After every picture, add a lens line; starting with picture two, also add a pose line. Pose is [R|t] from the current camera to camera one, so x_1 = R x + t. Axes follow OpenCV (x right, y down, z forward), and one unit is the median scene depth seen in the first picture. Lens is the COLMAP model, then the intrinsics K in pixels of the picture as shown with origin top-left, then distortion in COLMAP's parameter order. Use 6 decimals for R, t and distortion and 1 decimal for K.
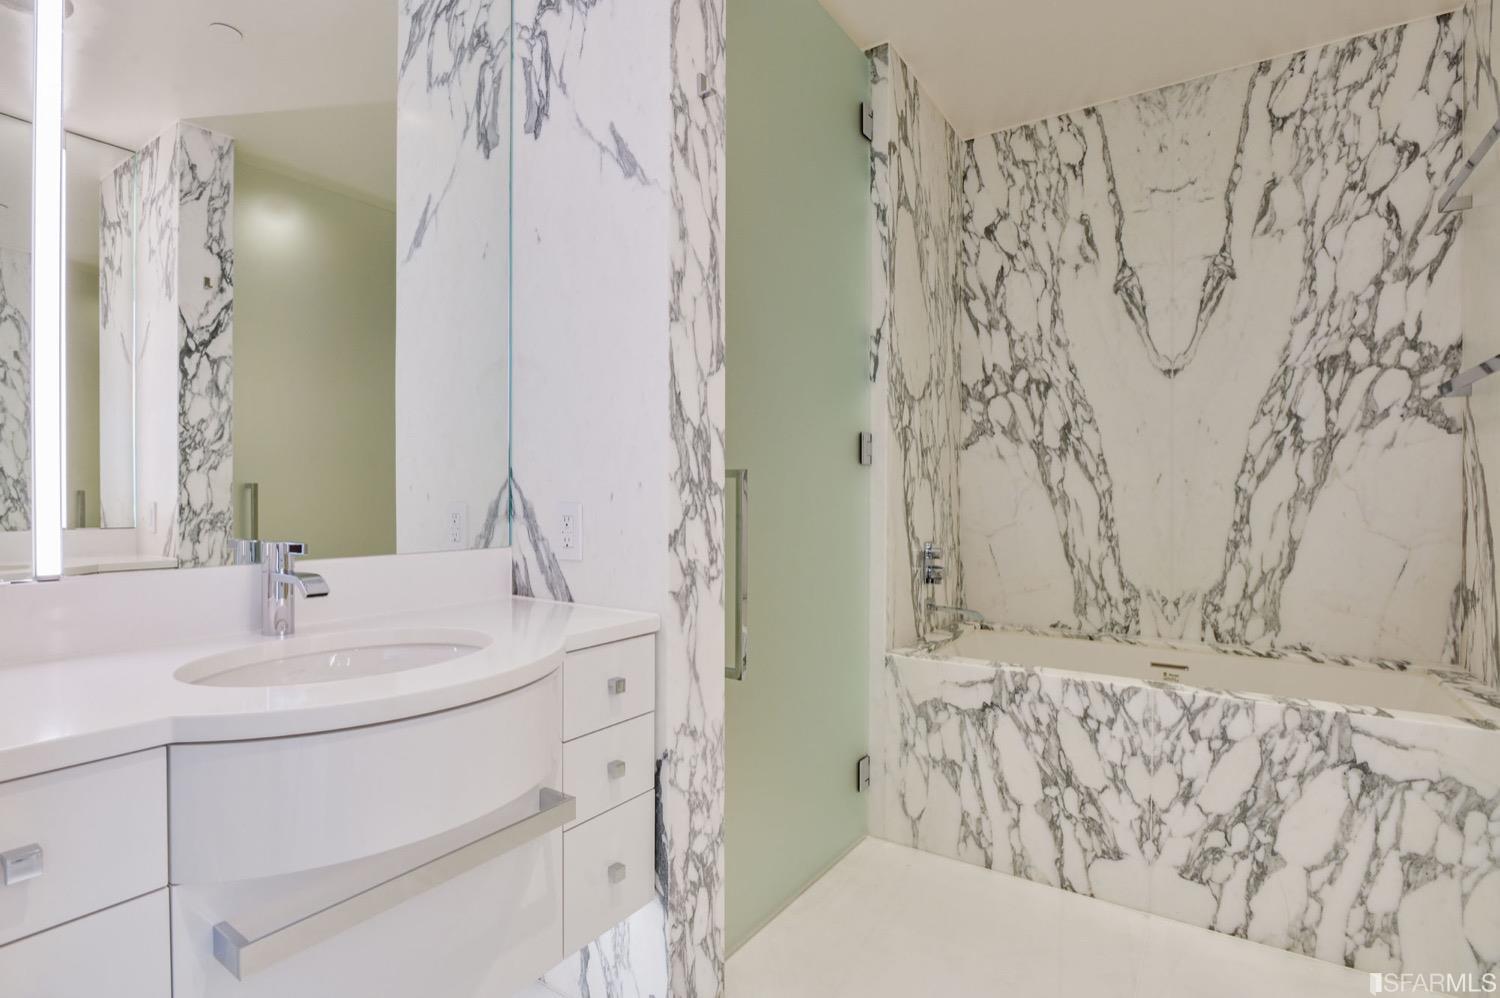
lens RADIAL K [[720.4, 0, 752.7], [0, 720.4, 501.7], [0, 0, 1]] dist [-0.012775, -0.000738]
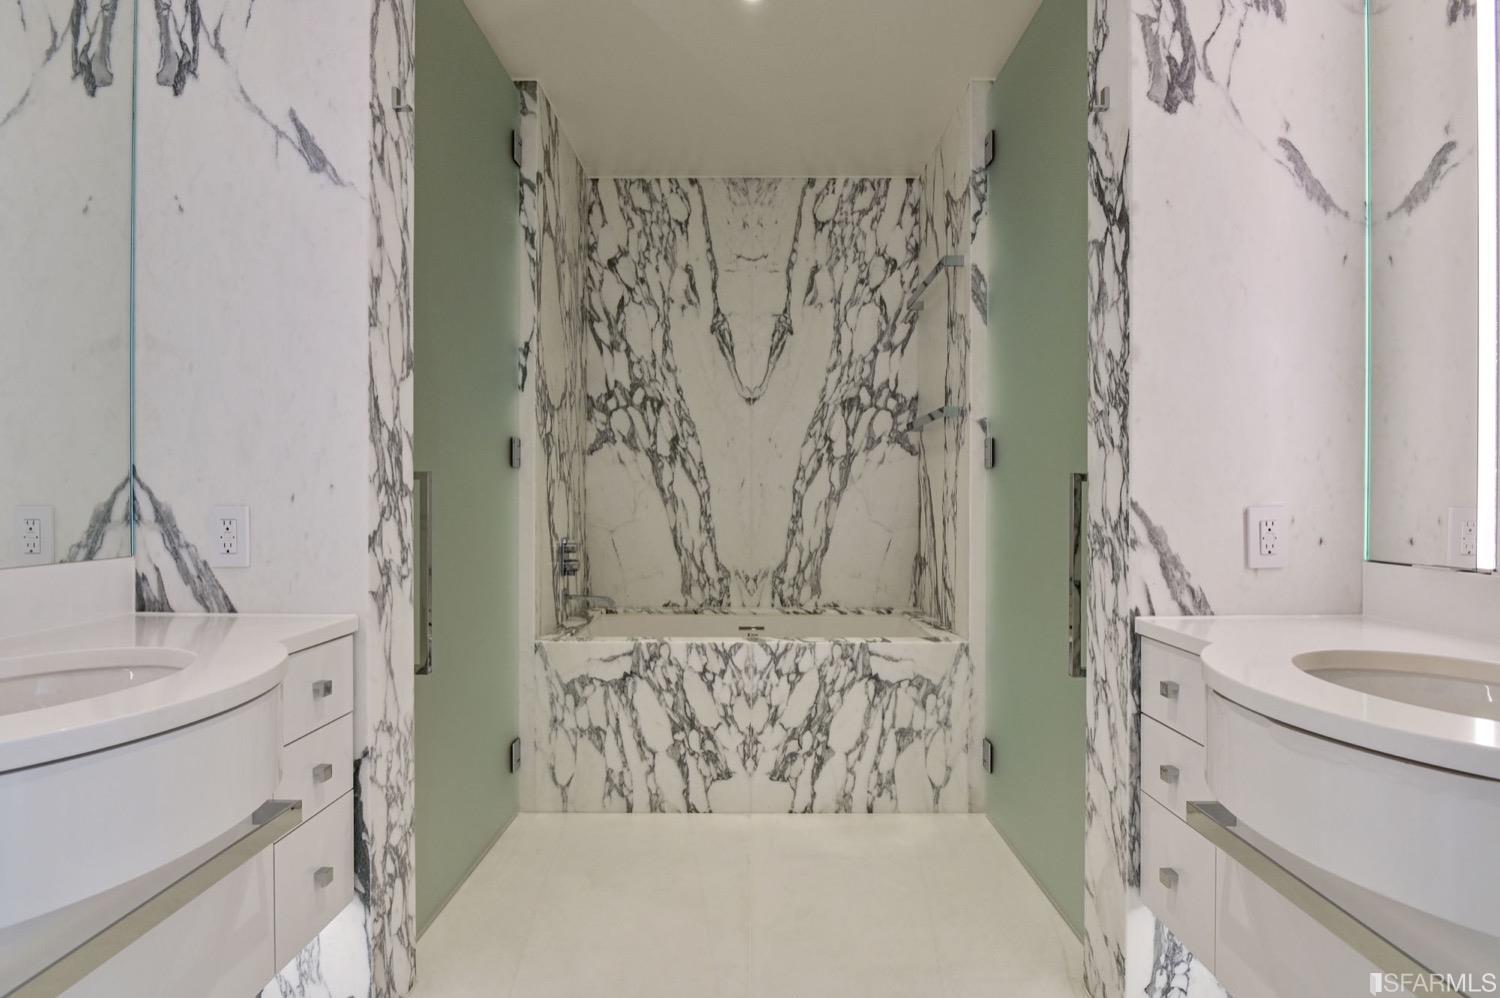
lens RADIAL K [[720.4, 0, 749.5], [0, 720.4, 499.4], [0, 0, 1]] dist [-0.012775, -0.000738]
pose [[0.837236, -0.002691, 0.546835, -0.146047], [0.003540, 0.999994, -0.000499, -0.002041], [-0.546830, 0.002354, 0.837240, -0.094754]]
